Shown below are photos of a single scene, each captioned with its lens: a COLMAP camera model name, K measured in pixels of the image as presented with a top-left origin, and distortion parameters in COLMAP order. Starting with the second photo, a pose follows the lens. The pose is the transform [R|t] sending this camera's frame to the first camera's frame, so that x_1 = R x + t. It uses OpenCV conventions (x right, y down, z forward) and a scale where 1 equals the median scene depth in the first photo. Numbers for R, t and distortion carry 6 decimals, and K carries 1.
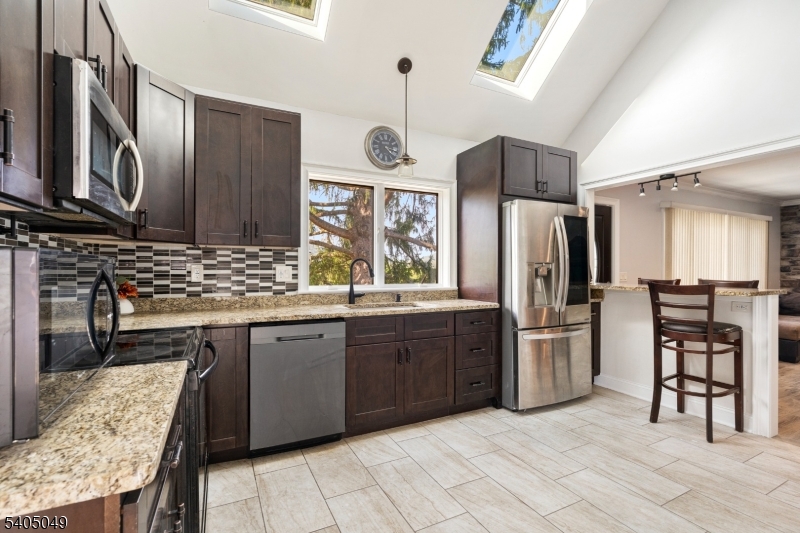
lens RADIAL K [[369.4, 0, 398.1], [0, 369.4, 268.6], [0, 0, 1]] dist [-0.004347, 0.000117]
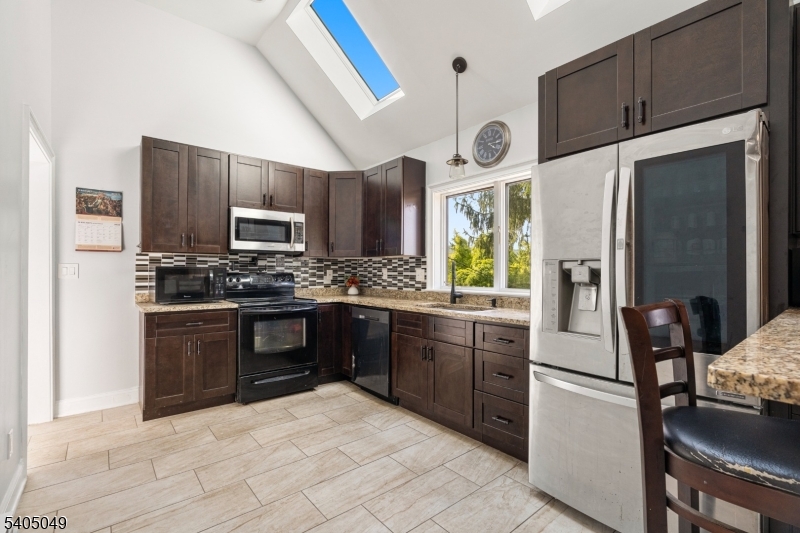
lens RADIAL K [[369.4, 0, 398.1], [0, 369.4, 268.6], [0, 0, 1]] dist [-0.004347, 0.000117]
pose [[0.206884, -0.011231, -0.978301, 1.054660], [-0.002073, 0.999927, -0.011918, 0.007151], [0.978363, 0.004494, 0.206846, 0.713467]]
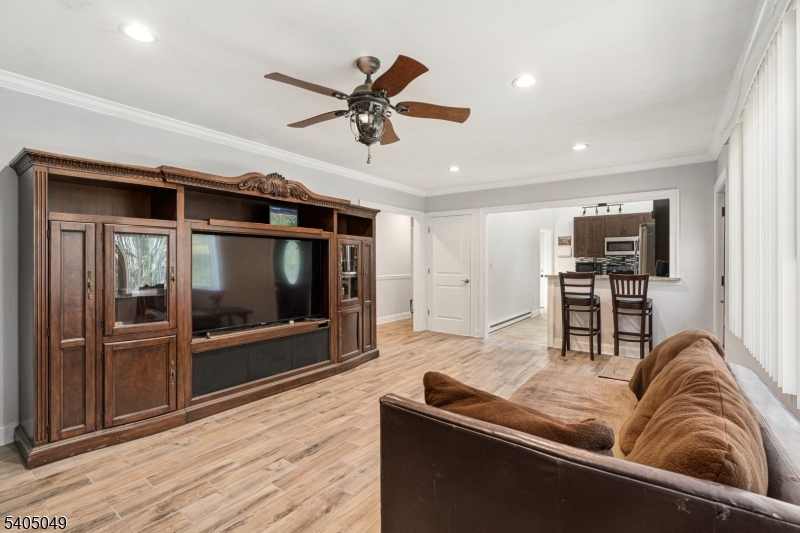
lens RADIAL K [[369.4, 0, 398.1], [0, 369.4, 268.6], [0, 0, 1]] dist [-0.004347, 0.000117]
pose [[-0.895886, 0.004838, -0.444258, 2.592651], [-0.003030, 0.999851, 0.016999, -0.007459], [0.444274, 0.016575, -0.895738, 2.372801]]
